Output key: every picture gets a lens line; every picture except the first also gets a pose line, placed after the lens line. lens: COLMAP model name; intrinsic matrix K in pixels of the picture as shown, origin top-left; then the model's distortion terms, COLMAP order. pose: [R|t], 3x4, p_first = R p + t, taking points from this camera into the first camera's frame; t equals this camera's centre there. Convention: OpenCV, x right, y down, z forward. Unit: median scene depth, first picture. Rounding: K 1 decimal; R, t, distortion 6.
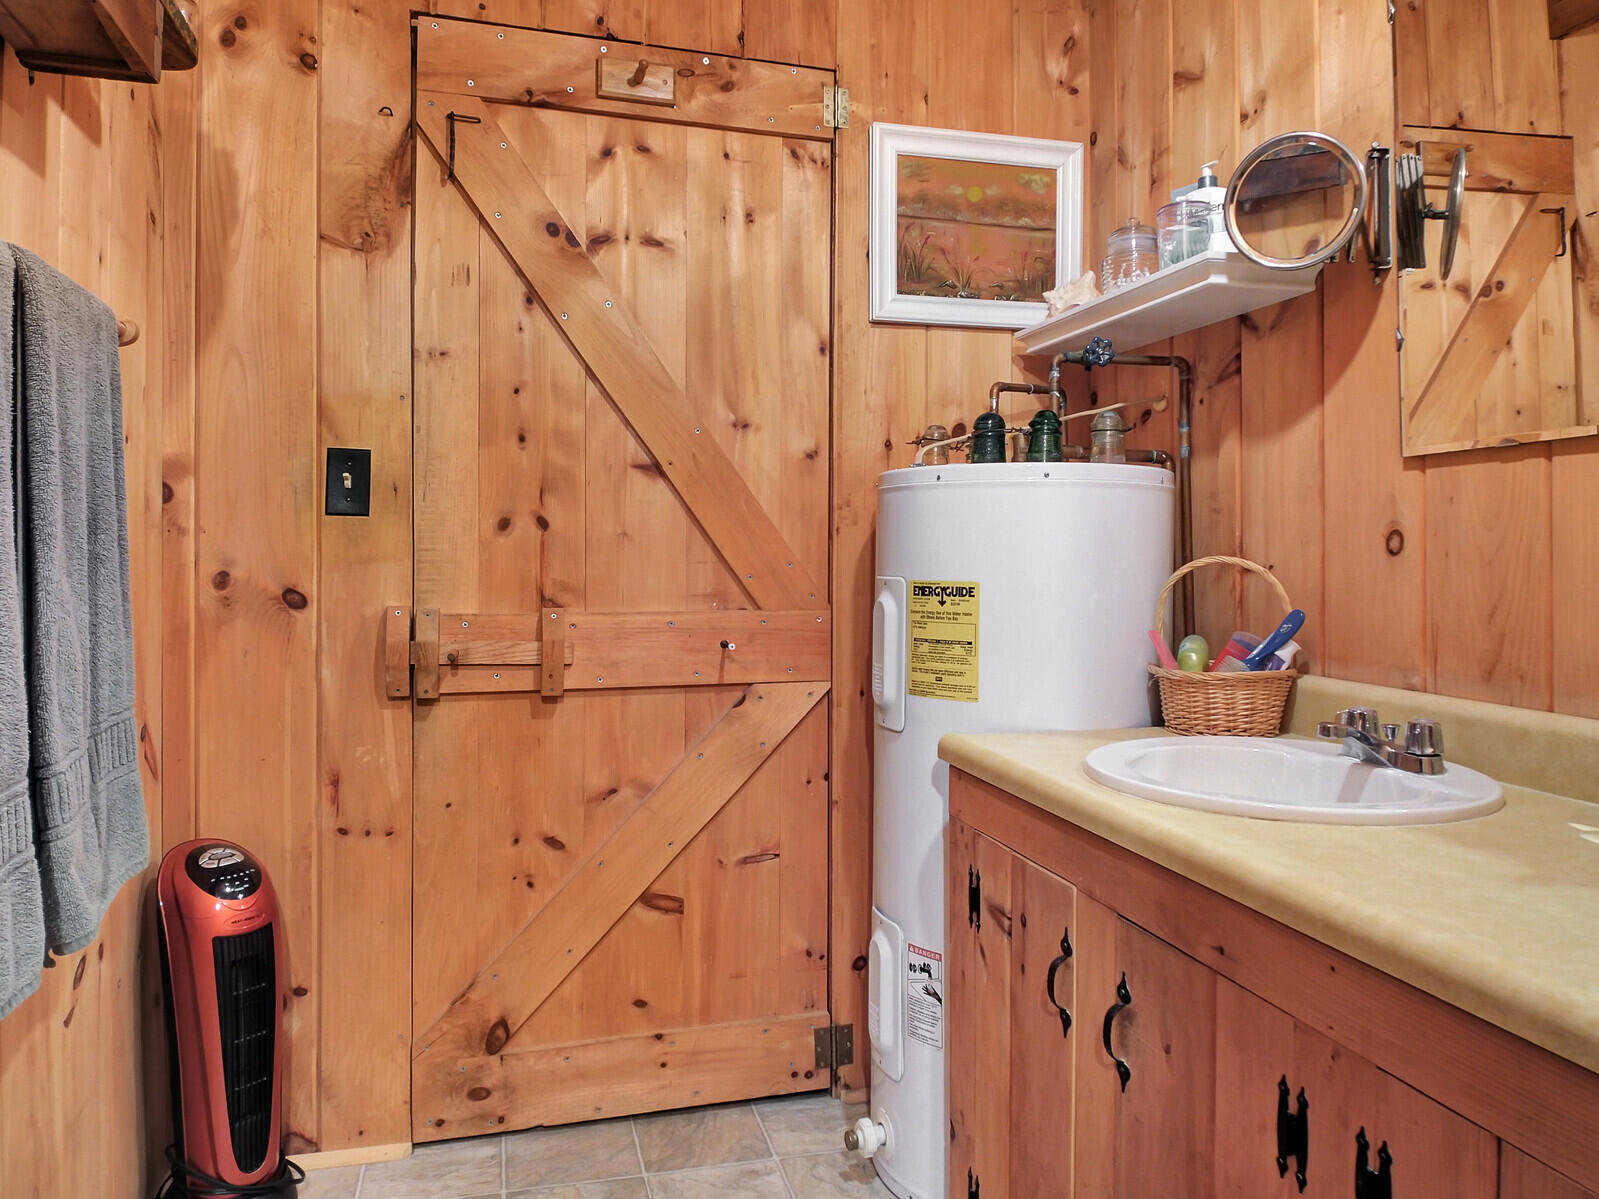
lens RADIAL K [[1115.5, 0, 799.5], [0, 1115.5, 599.5], [0, 0, 1]] dist [0.032920, -0.060056]
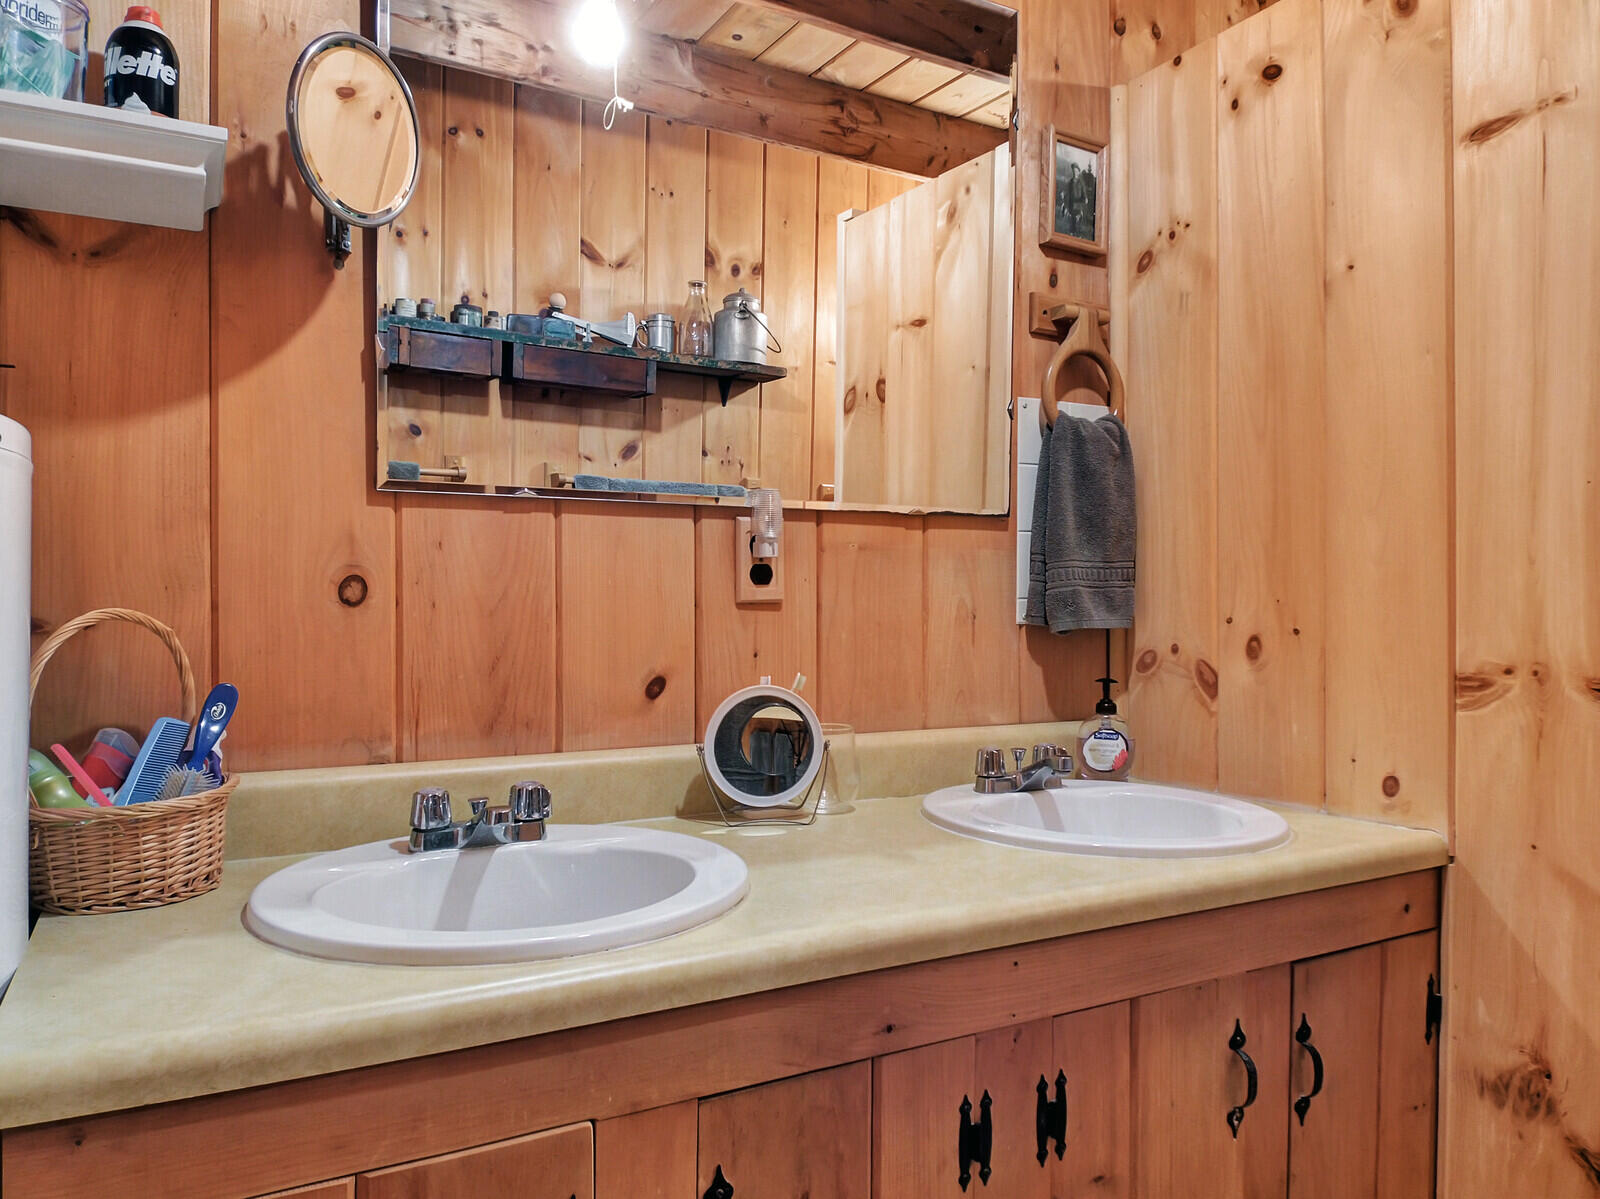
lens RADIAL K [[1116.2, 0, 800.0], [0, 1116.2, 599.5], [0, 0, 1]] dist [0.032920, -0.060056]
pose [[-0.263528, -0.003512, 0.964645, -0.399891], [0.024193, 0.999655, 0.010248, -0.049634], [-0.964348, 0.026038, -0.263352, 0.998390]]
